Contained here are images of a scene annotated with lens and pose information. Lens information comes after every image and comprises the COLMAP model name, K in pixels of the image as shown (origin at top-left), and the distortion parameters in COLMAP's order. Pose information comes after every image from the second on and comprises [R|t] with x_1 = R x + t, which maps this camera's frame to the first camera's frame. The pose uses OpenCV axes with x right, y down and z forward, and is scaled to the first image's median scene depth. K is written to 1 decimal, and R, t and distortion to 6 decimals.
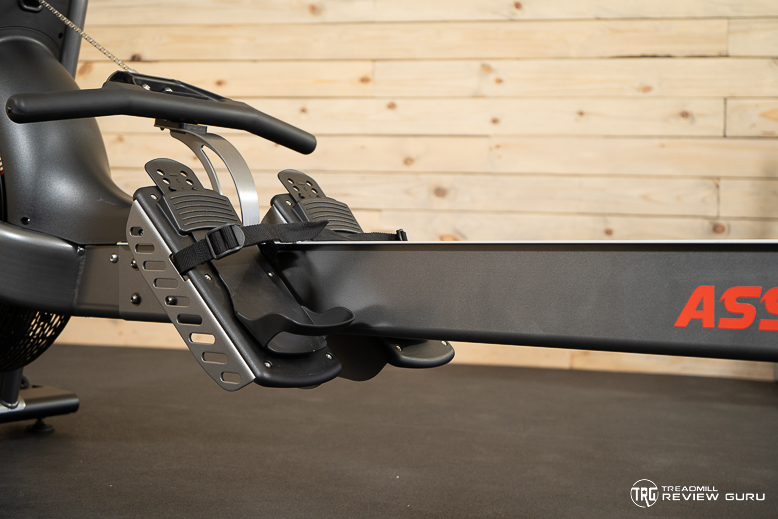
lens RADIAL K [[1080.8, 0, 389.0], [0, 1080.8, 259.5], [0, 0, 1]] dist [0.003655, -0.000270]
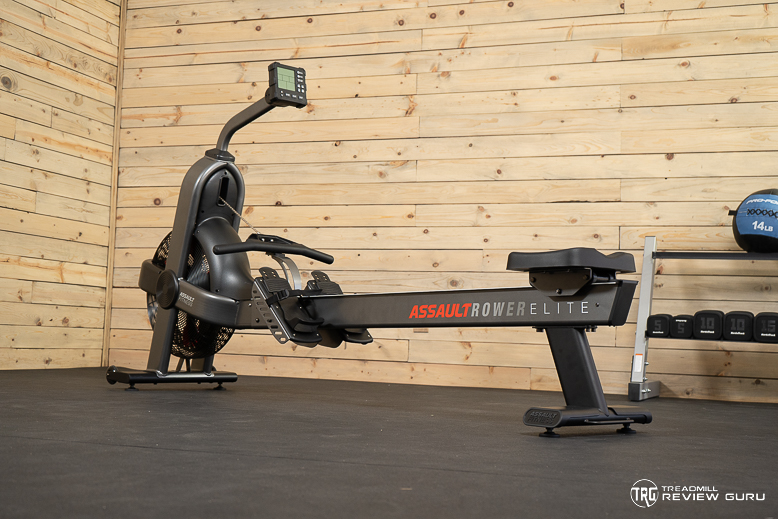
lens RADIAL K [[1079.4, 0, 389.0], [0, 1079.4, 259.5], [0, 0, 1]] dist [-0.005291, 0.011515]
pose [[0.987902, -0.004894, -0.155001, 0.416224], [-0.009192, 0.995897, -0.090027, 0.104902], [0.154806, 0.090362, 0.983804, -1.312785]]
